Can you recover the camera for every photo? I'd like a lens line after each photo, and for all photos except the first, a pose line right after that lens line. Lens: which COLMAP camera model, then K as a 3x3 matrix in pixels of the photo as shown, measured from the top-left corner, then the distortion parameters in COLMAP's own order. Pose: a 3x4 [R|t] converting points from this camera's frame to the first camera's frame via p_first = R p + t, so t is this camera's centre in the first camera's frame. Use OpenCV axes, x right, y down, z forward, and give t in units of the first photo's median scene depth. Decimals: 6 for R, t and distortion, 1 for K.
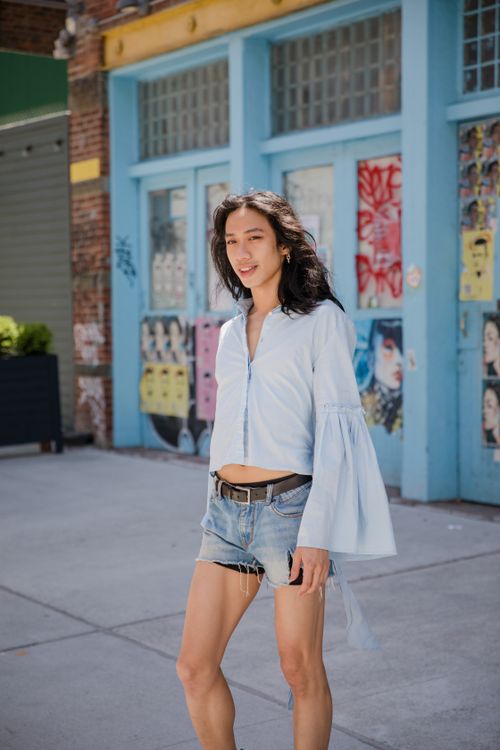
lens RADIAL K [[1389.3, 0, 251.1], [0, 1389.3, 375.9], [0, 0, 1]] dist [0.193714, 0.010989]
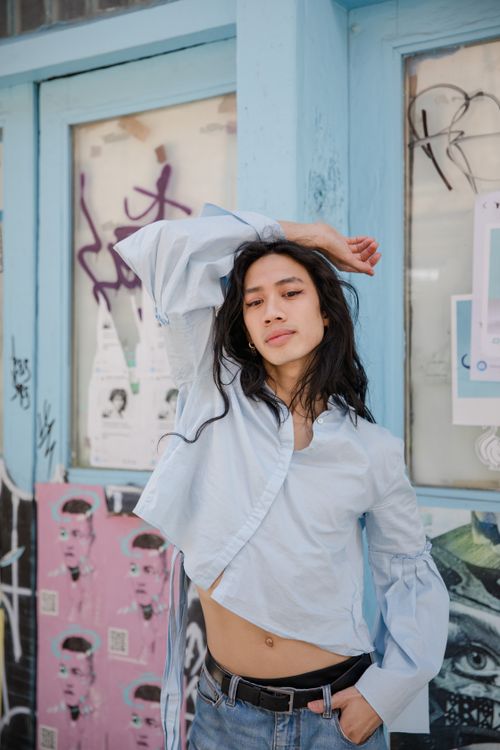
lens RADIAL K [[1104.2, 0, 262.9], [0, 1104.2, 374.8], [0, 0, 1]] dist [0.120939, -0.018924]
pose [[0.930985, 0.002425, 0.365050, -0.101656], [0.014009, 0.999004, -0.042362, -0.063201], [-0.364789, 0.044552, 0.930024, 0.780576]]
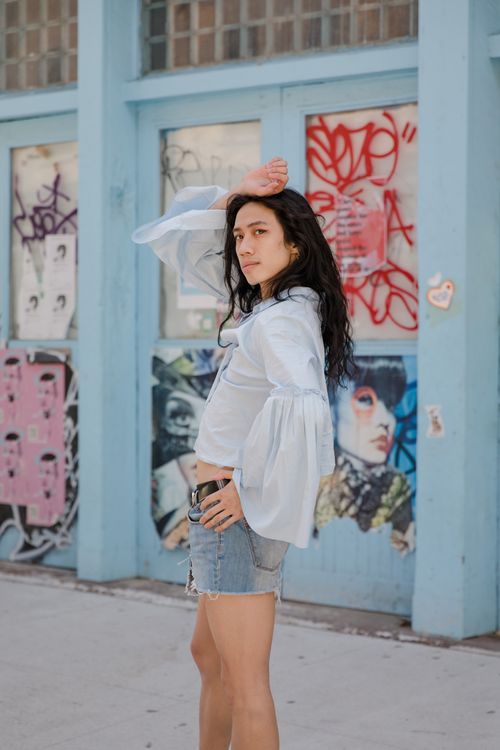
lens RADIAL K [[1666.1, 0, 250.0], [0, 1666.1, 422.3], [0, 0, 1]] dist [0.025327, 0.062005]
pose [[0.962721, 0.001813, 0.270489, -0.150044], [-0.002707, 0.999992, 0.002931, -0.010845], [-0.270482, -0.003554, 0.962718, 0.232750]]
